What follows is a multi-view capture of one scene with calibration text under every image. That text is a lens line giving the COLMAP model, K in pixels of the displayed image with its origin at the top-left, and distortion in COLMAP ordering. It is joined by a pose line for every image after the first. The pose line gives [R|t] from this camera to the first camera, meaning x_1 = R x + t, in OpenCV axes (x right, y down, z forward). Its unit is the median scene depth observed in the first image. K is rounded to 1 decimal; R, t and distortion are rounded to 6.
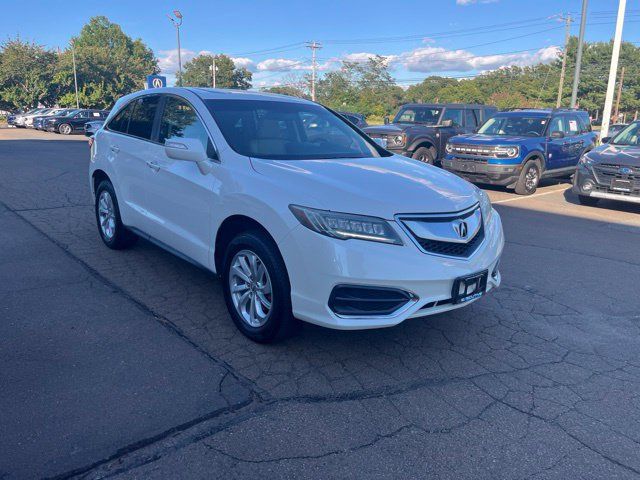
lens RADIAL K [[483.8, 0, 325.6], [0, 483.8, 234.4], [0, 0, 1]] dist [0.077919, -0.101435]
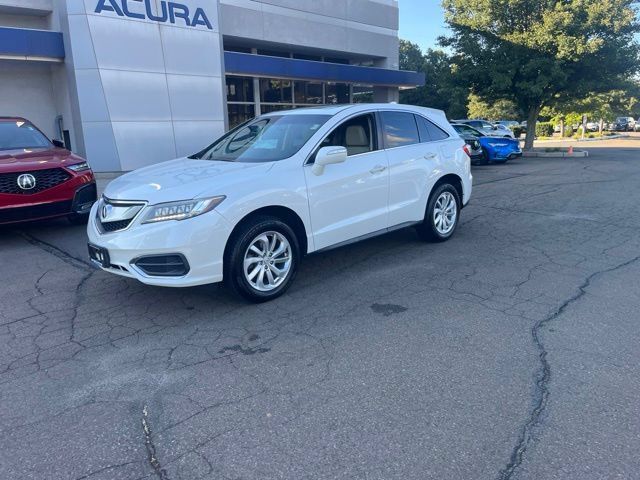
lens RADIAL K [[483.8, 0, 317.7], [0, 483.8, 237.5], [0, 0, 1]] dist [0.077919, -0.101435]
pose [[0.051936, 0.190546, -0.980304, 0.941173], [-0.200640, 0.963603, 0.176670, -0.170352], [0.978287, 0.187512, 0.088277, 0.843519]]
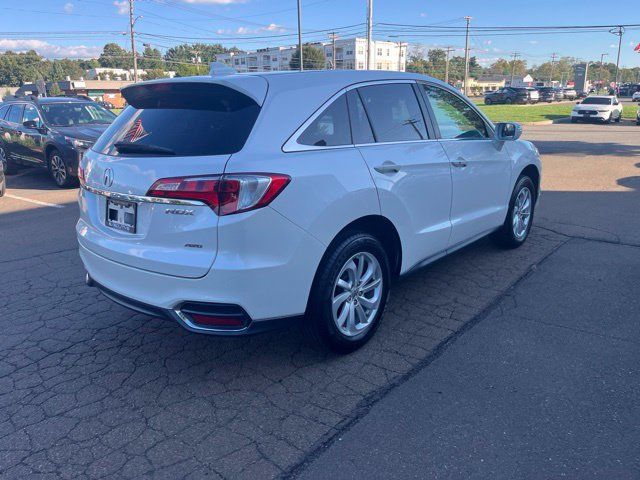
lens RADIAL K [[483.8, 0, 321.7], [0, 483.8, 244.2], [0, 0, 1]] dist [0.077919, -0.101435]
pose [[-0.146397, -0.304991, 0.941036, -0.946242], [0.249340, 0.909194, 0.333461, -0.288764], [-0.957286, 0.283456, -0.057057, 1.052285]]
